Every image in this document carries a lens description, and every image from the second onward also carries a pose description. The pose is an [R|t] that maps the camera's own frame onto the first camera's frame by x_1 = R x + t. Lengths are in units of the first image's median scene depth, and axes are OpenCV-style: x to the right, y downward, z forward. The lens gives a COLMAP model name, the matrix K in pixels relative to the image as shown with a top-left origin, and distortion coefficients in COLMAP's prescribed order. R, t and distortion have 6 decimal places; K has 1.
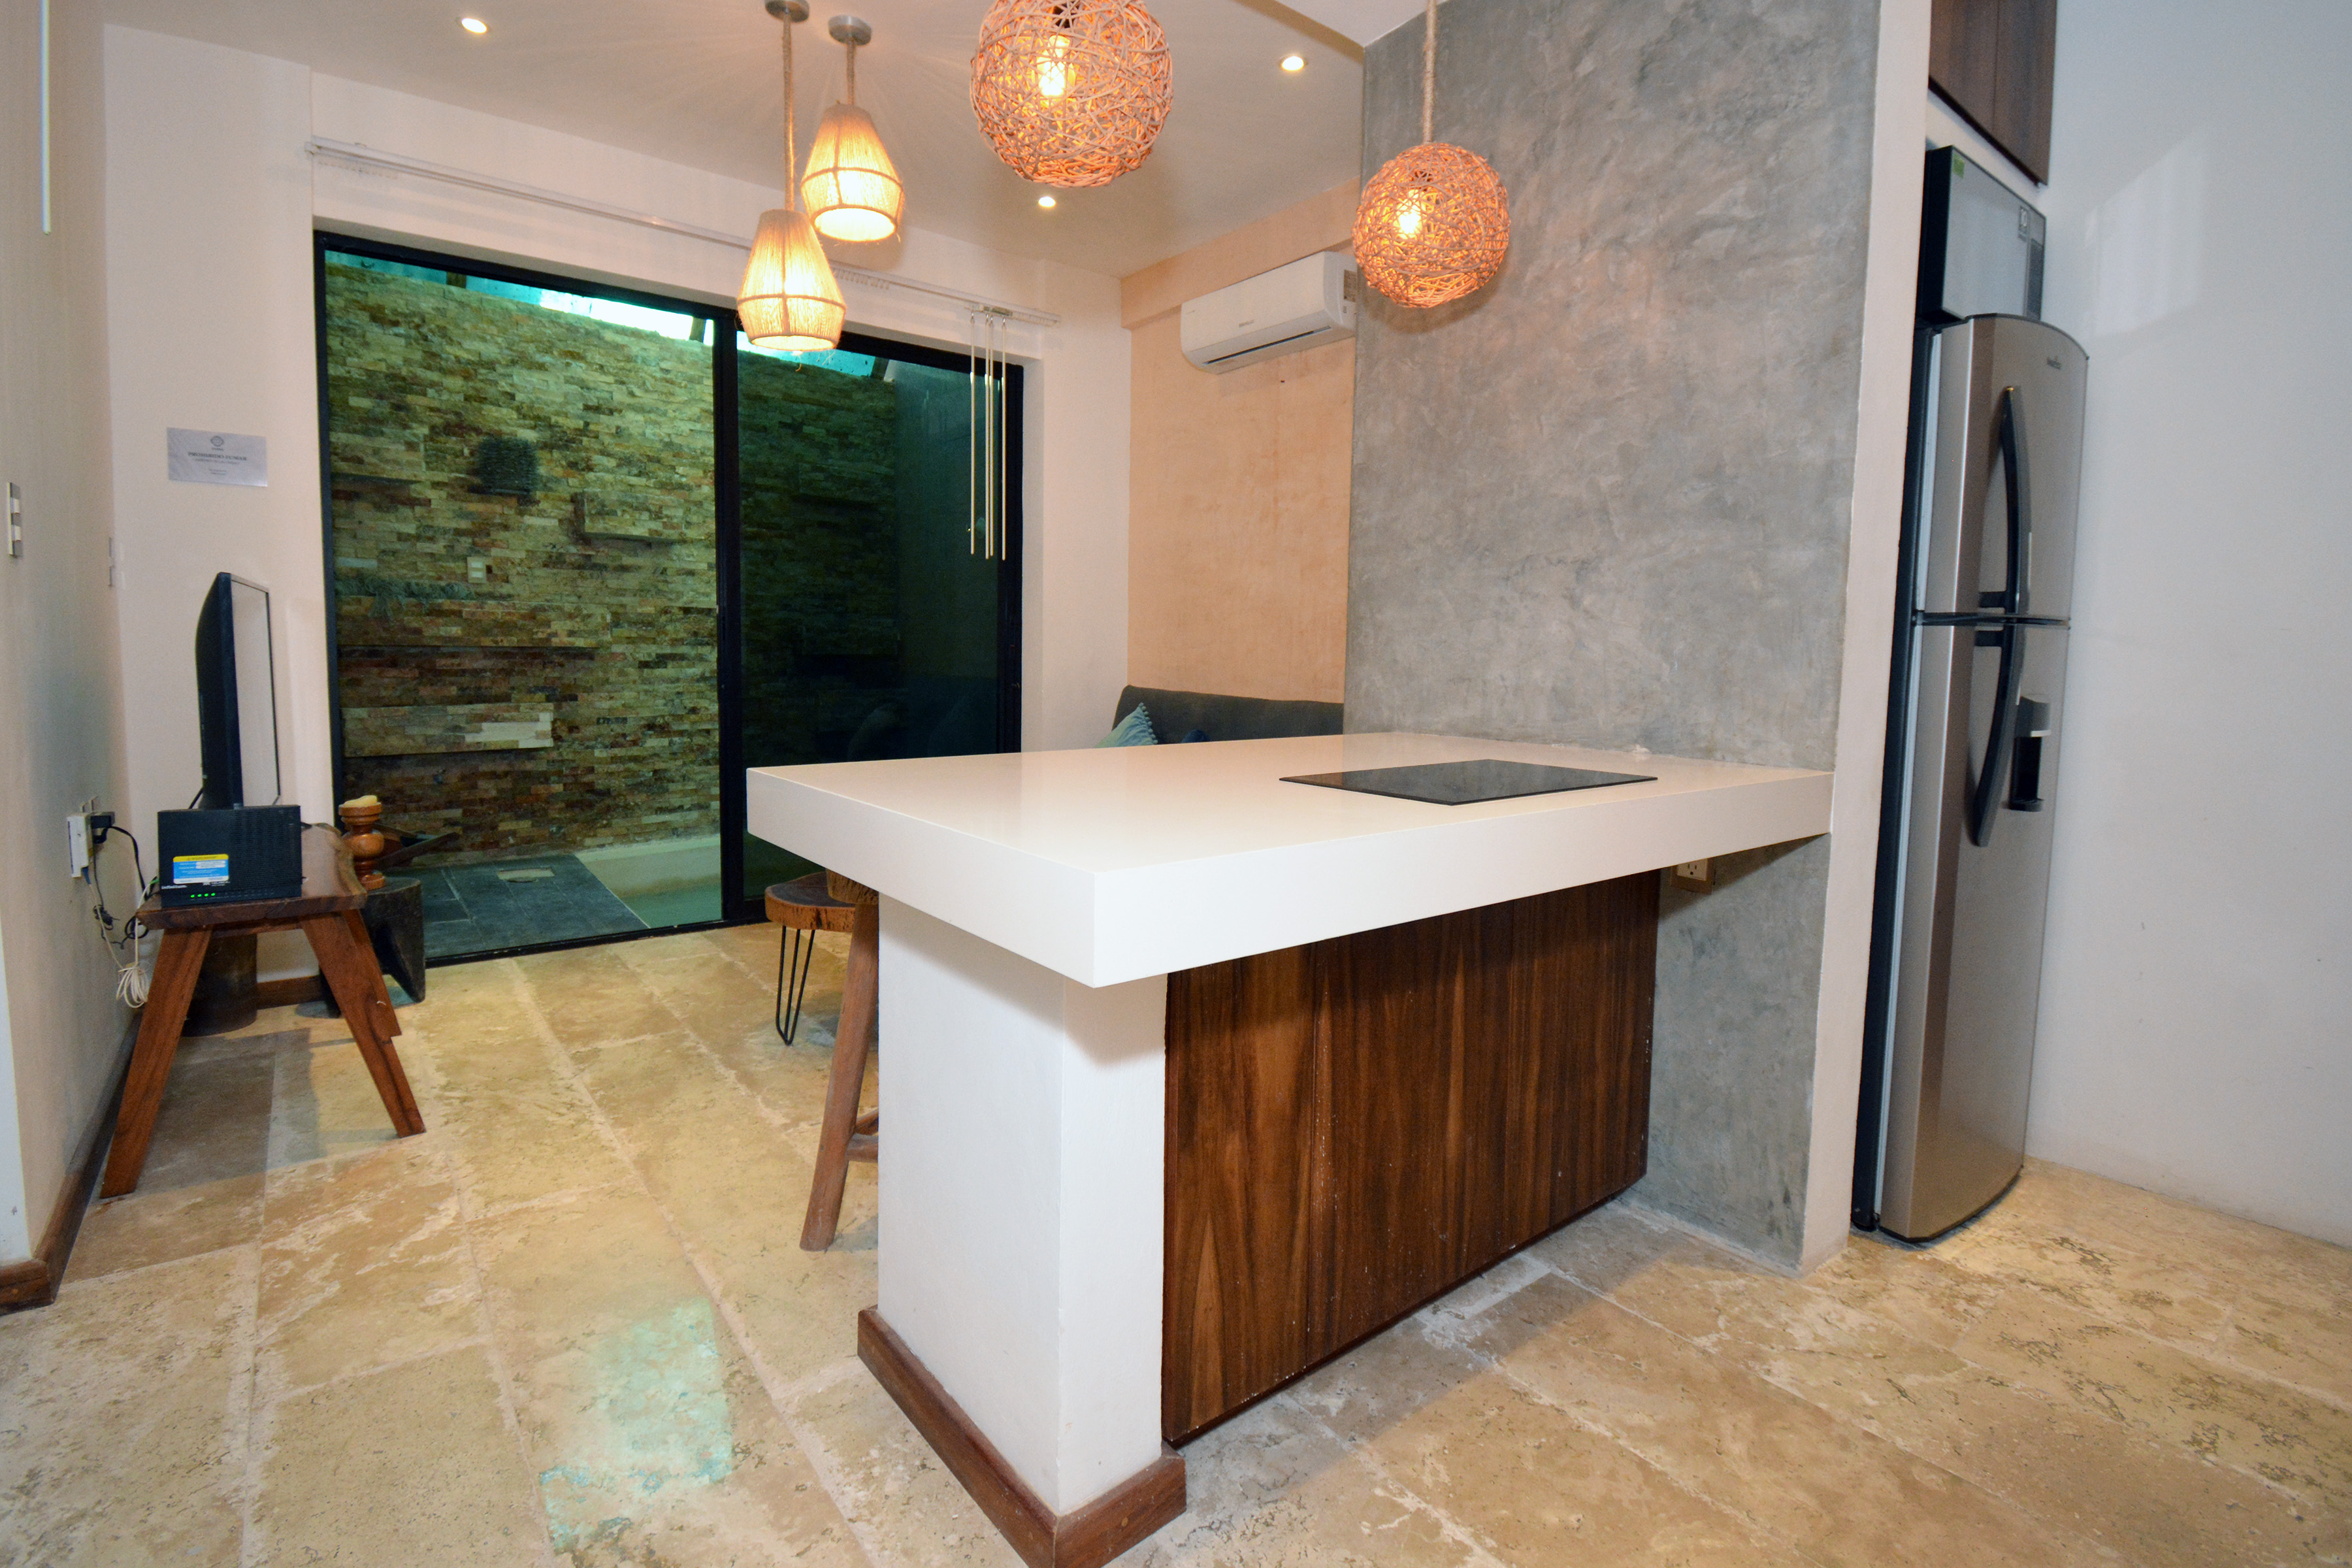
lens RADIAL K [[1081.3, 0, 1146.5], [0, 1081.3, 742.8], [0, 0, 1]] dist [0.014898, -0.020267]
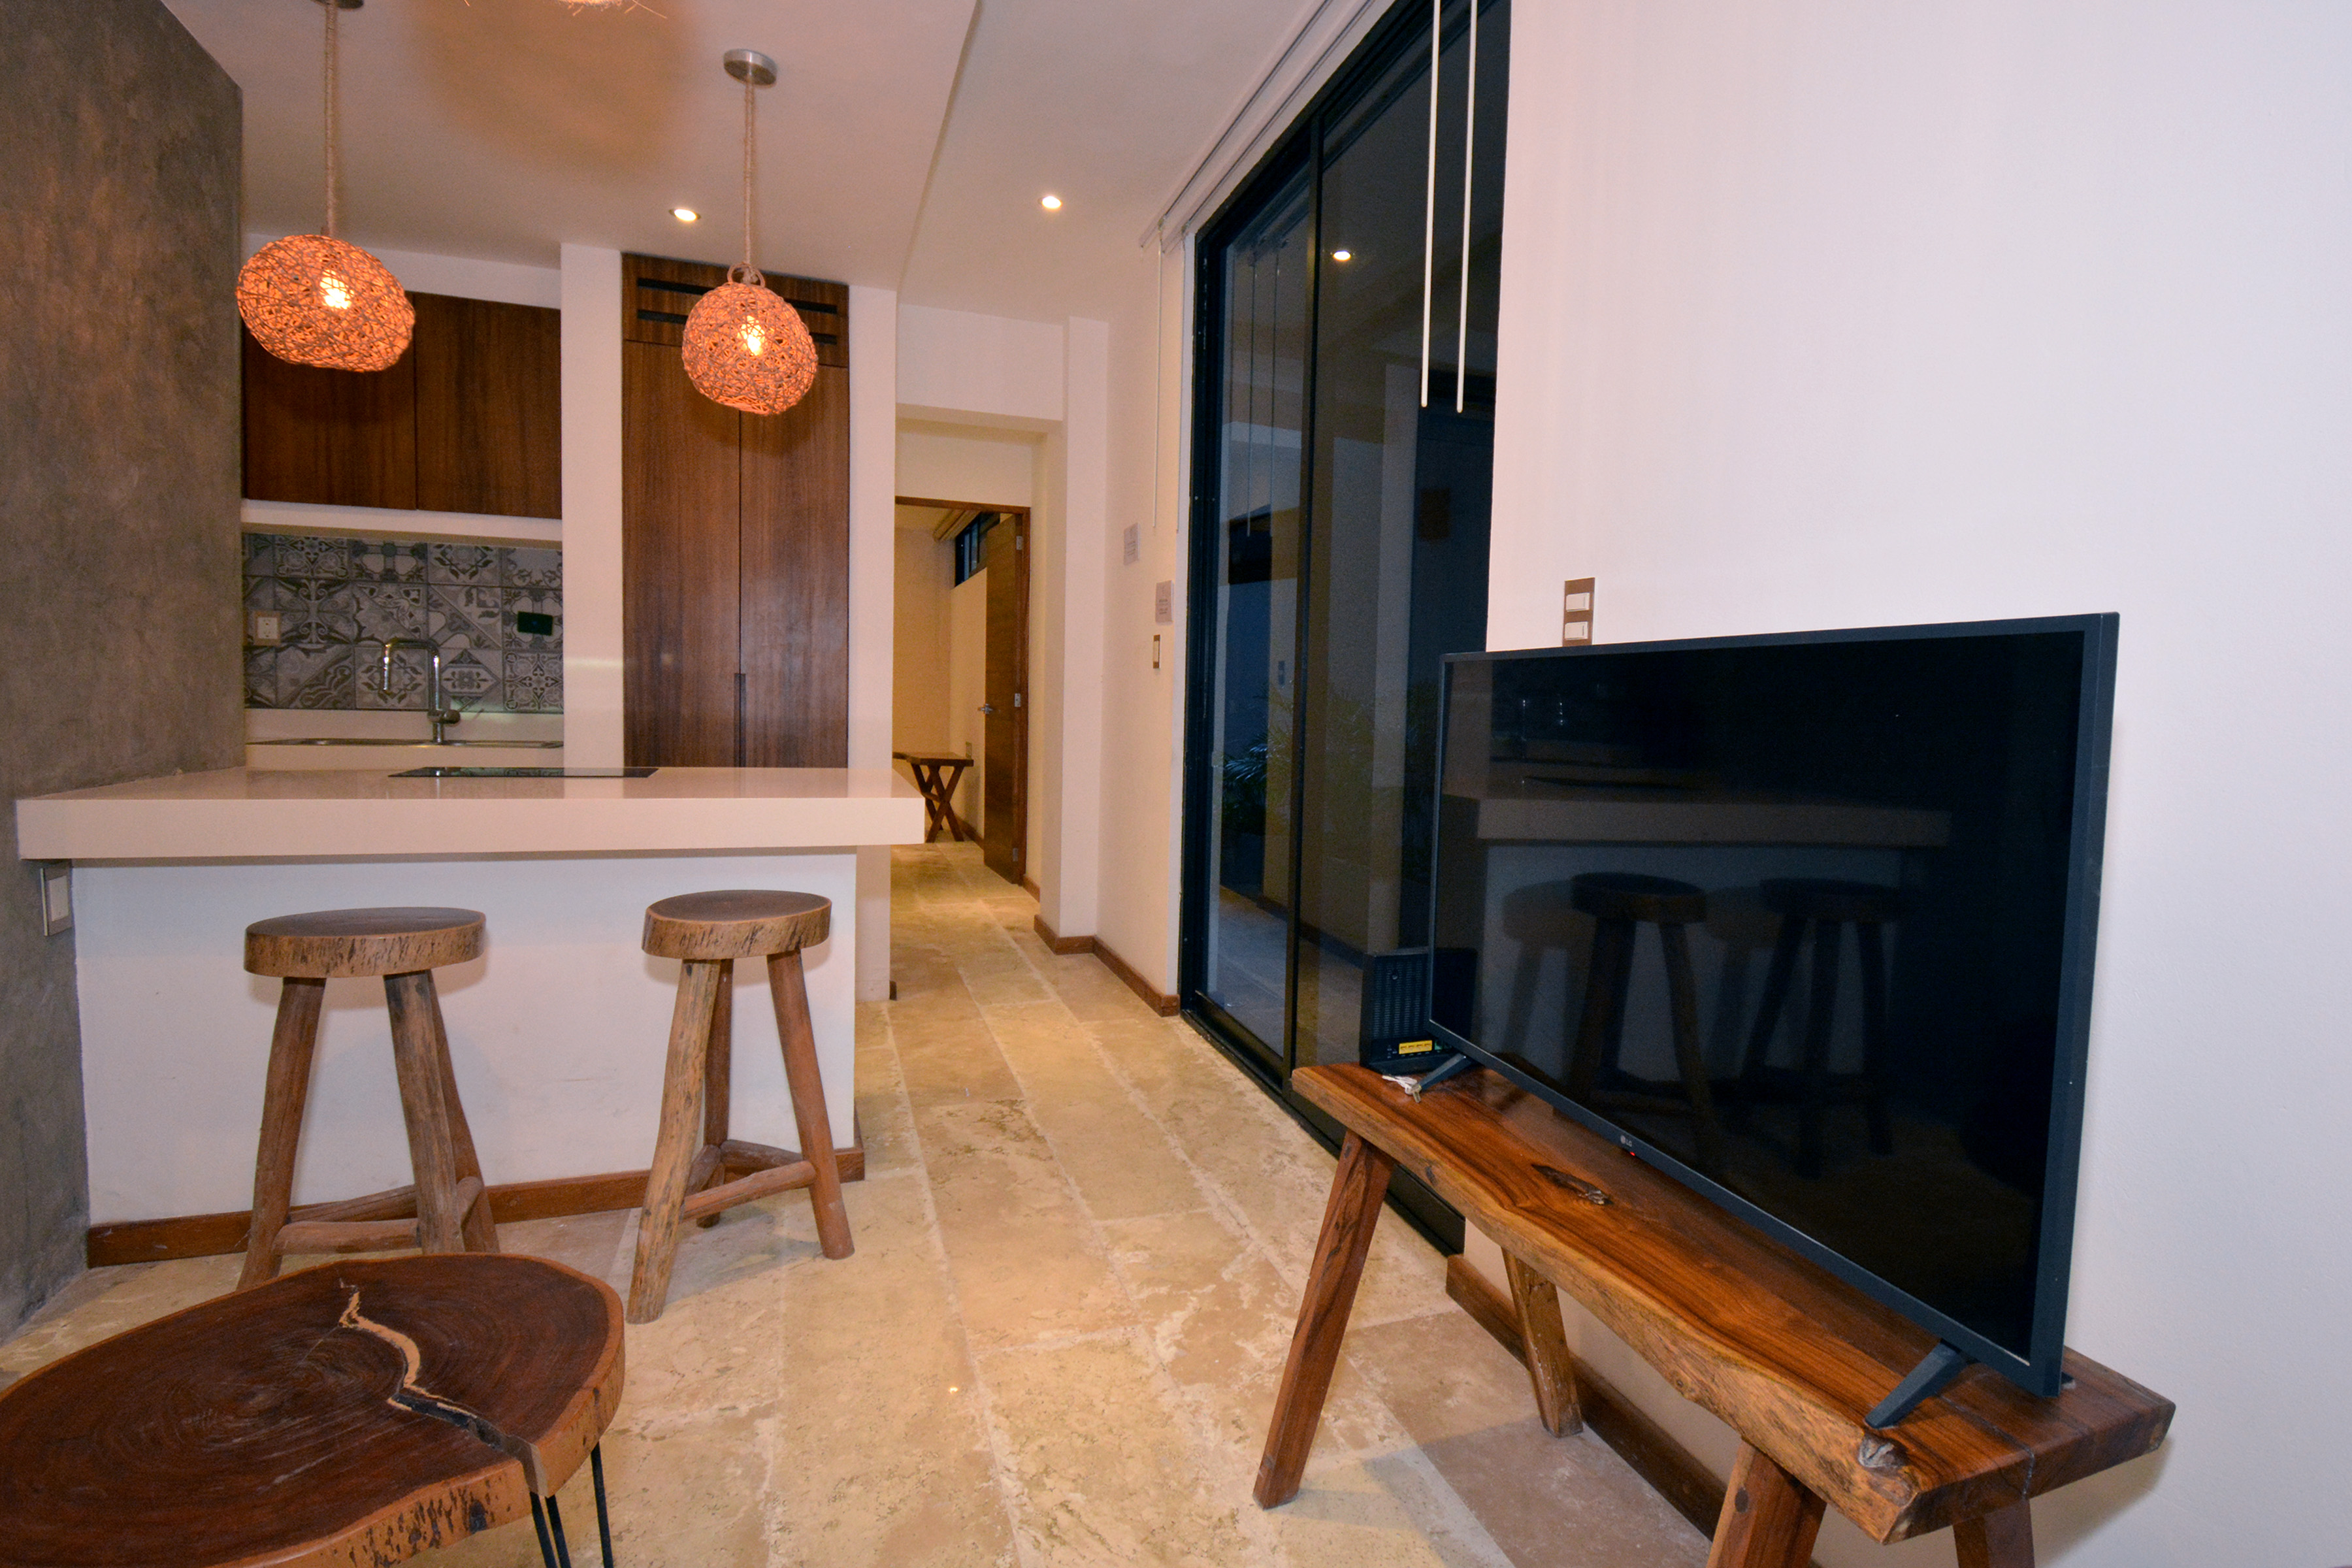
lens RADIAL K [[1165.0, 0, 1270.4], [0, 1165.0, 768.8], [0, 0, 1]] dist [0.008536, -0.016215]
pose [[-0.962830, -0.061414, 0.263035, -0.828292], [-0.022555, 0.988688, 0.148279, -0.173221], [-0.269166, 0.136835, -0.953324, 1.597091]]
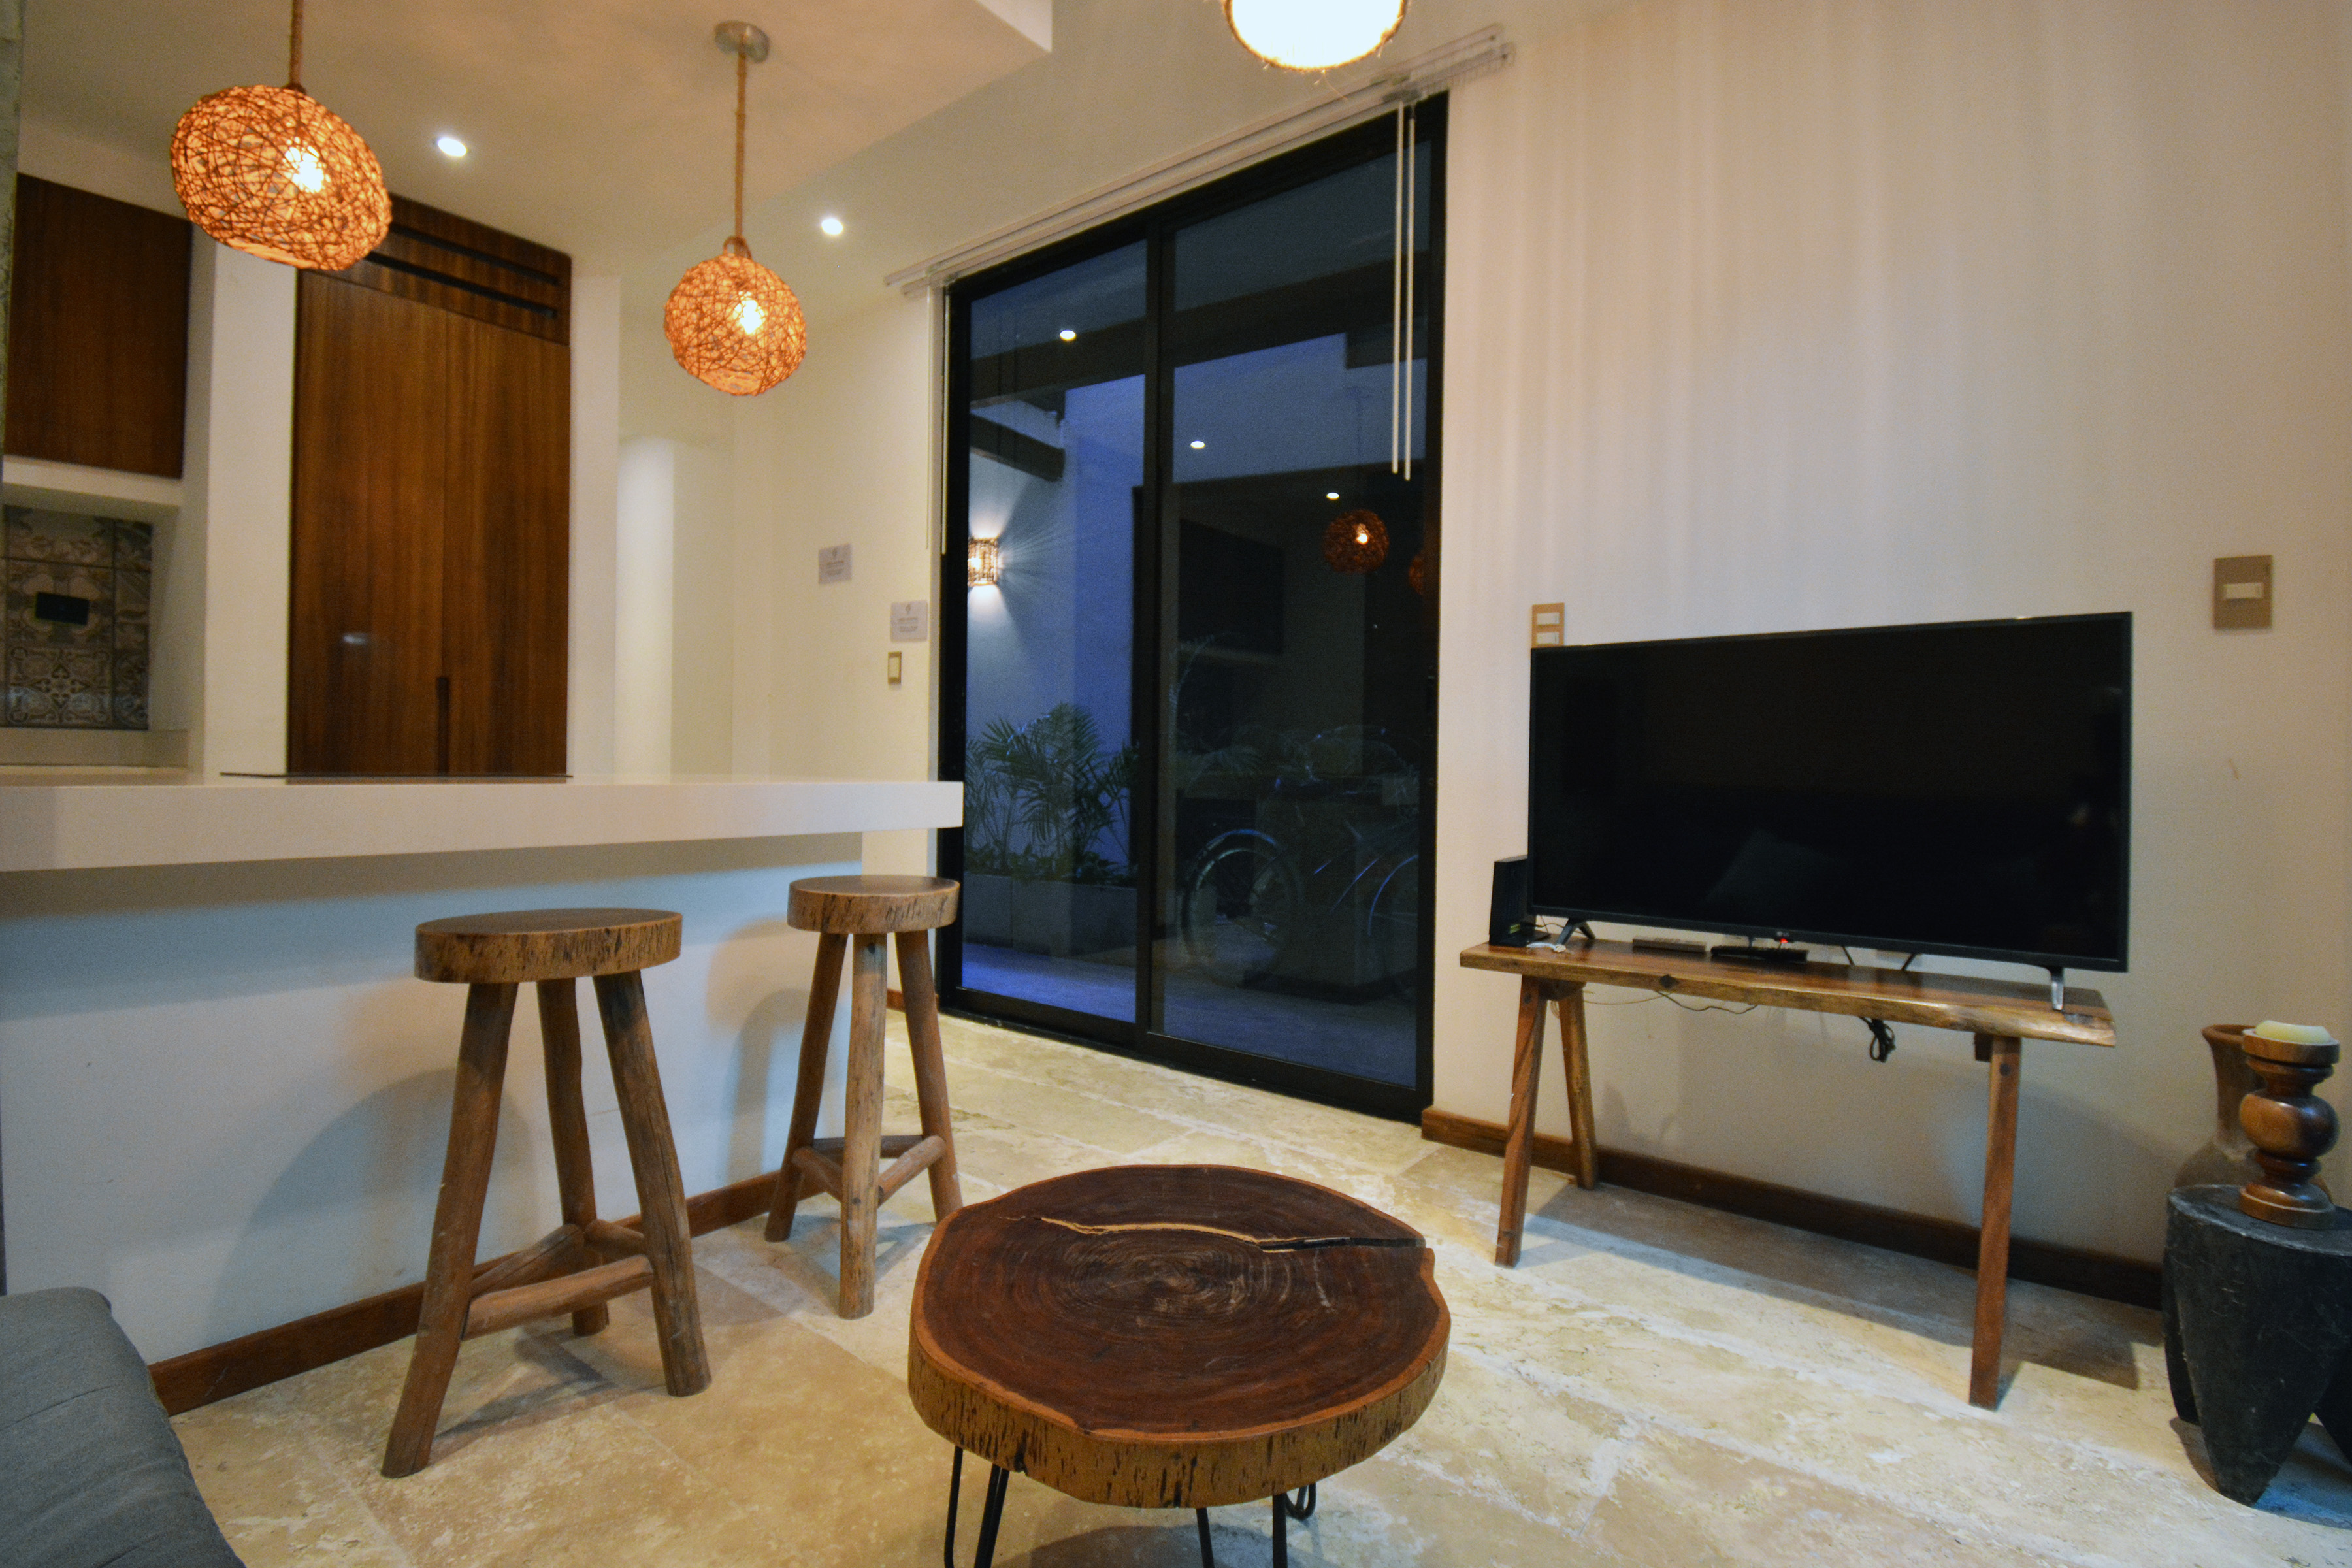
lens RADIAL K [[1081.3, 0, 1202.5], [0, 1081.3, 766.9], [0, 0, 1]] dist [0.014898, -0.020267]
pose [[-0.960977, -0.028941, -0.275110, -0.190393], [-0.053673, 0.995120, 0.082798, -0.095150], [0.271371, 0.094333, -0.957841, 1.721491]]
